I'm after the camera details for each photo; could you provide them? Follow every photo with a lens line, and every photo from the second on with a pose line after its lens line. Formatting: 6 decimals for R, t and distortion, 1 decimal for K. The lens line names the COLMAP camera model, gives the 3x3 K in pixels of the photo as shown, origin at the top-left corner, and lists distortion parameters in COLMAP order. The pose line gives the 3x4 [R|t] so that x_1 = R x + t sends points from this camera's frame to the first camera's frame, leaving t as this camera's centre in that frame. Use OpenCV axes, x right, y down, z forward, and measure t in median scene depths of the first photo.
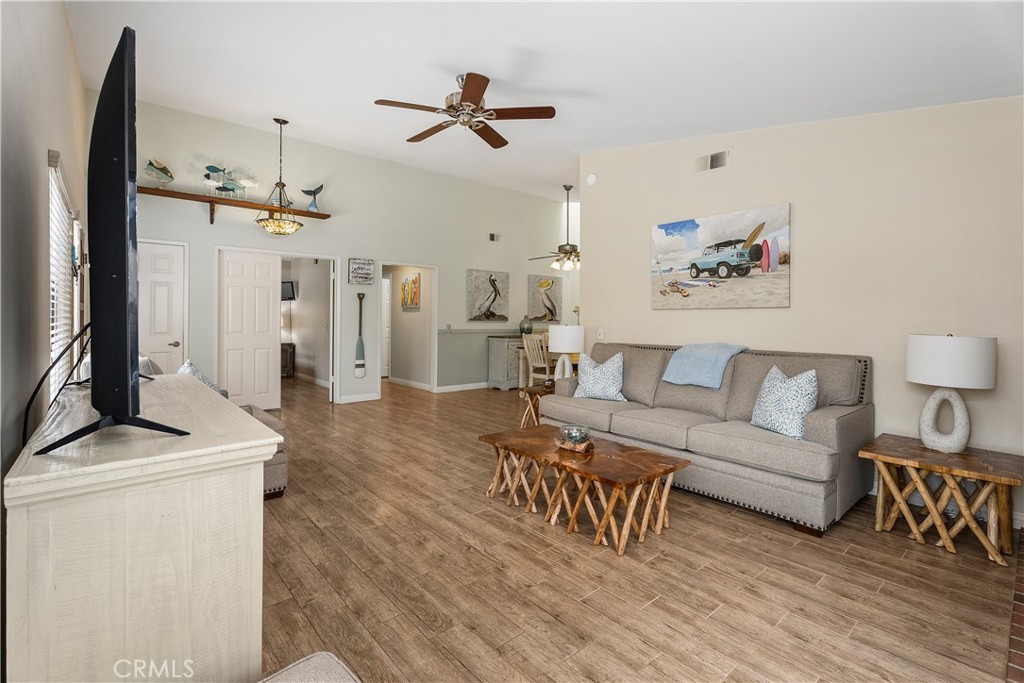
lens RADIAL K [[460.5, 0, 511.7], [0, 460.5, 321.2], [0, 0, 1]] dist [0.001460, 0.000234]
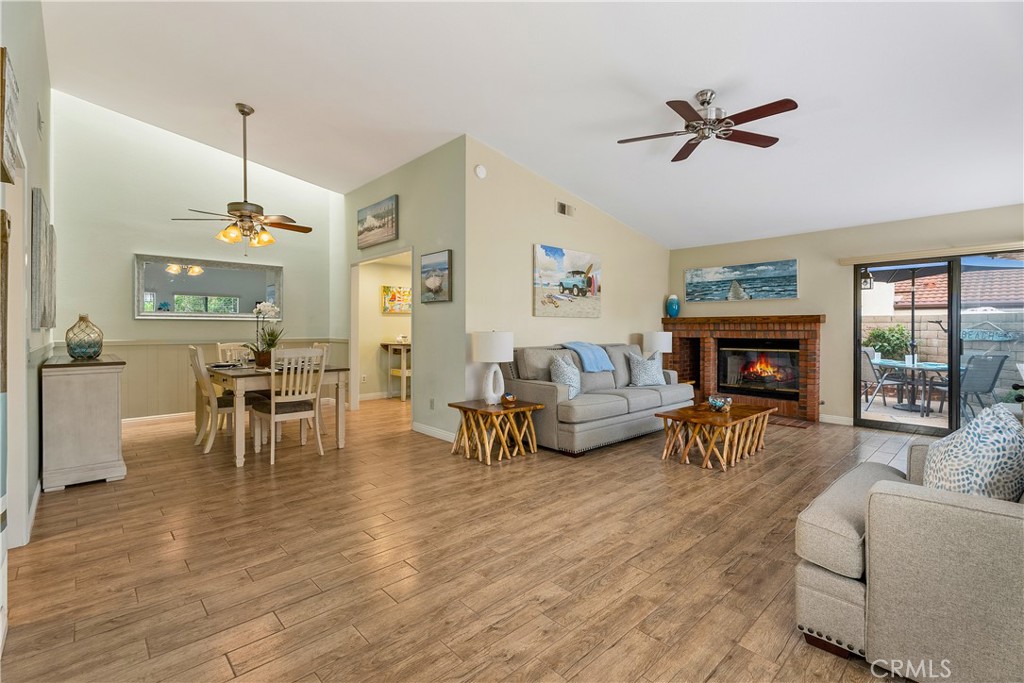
lens RADIAL K [[460.5, 0, 513.2], [0, 460.5, 329.6], [0, 0, 1]] dist [0.001460, 0.000234]
pose [[-0.043013, -0.010051, 0.999024, -0.930719], [0.001933, 0.999947, 0.010143, -0.004327], [-0.999073, 0.002368, -0.042991, 1.213154]]
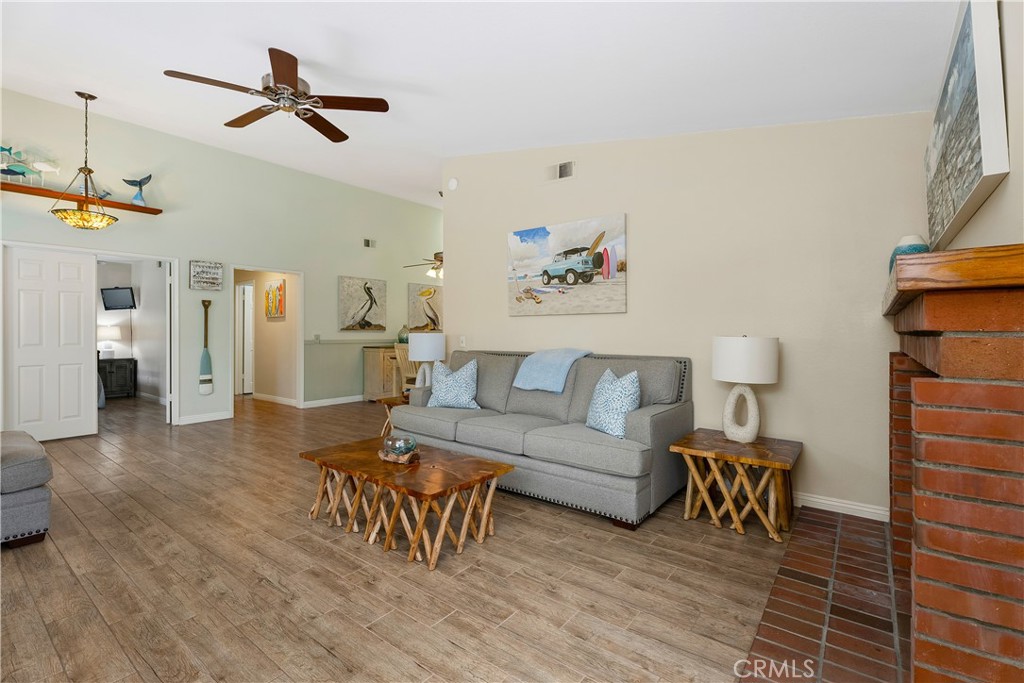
lens RADIAL K [[460.5, 0, 510.0], [0, 460.5, 331.8], [0, 0, 1]] dist [0.001460, 0.000234]
pose [[0.980875, -0.007811, 0.194484, 0.122069], [0.008338, 0.999963, -0.001896, 0.011469], [-0.194462, 0.003481, 0.980904, 0.020739]]
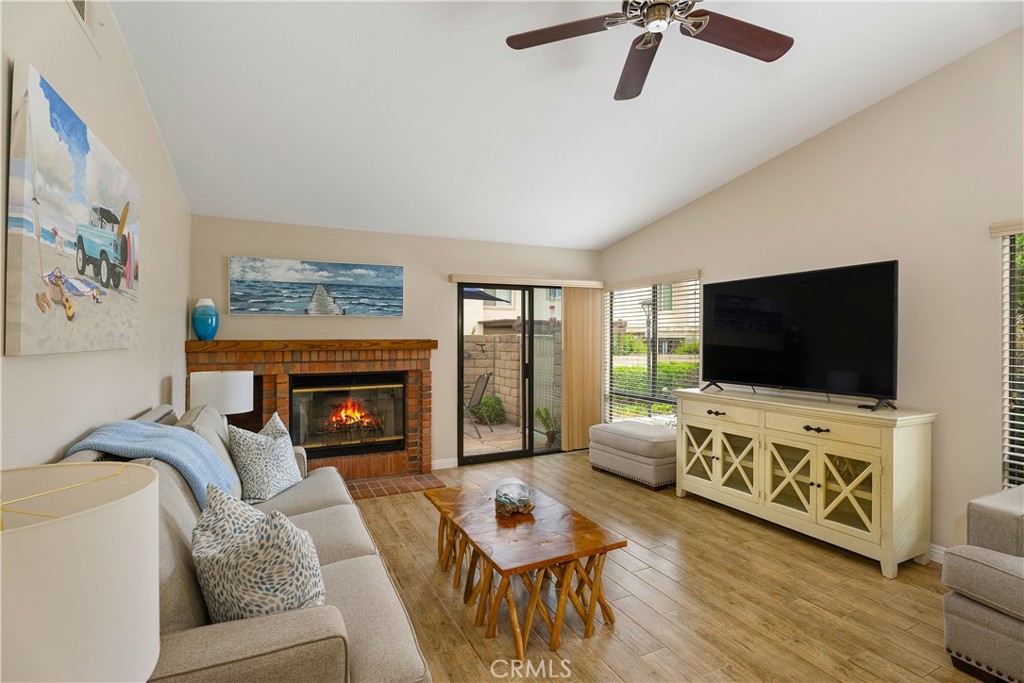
lens RADIAL K [[485.8, 0, 509.5], [0, 485.8, 338.0], [0, 0, 1]] dist [-0.015917, 0.000329]
pose [[-0.966673, -0.006265, 0.255938, -0.064562], [-0.005257, 0.999975, 0.004623, -0.043376], [-0.255961, 0.003124, -0.966682, 1.322151]]
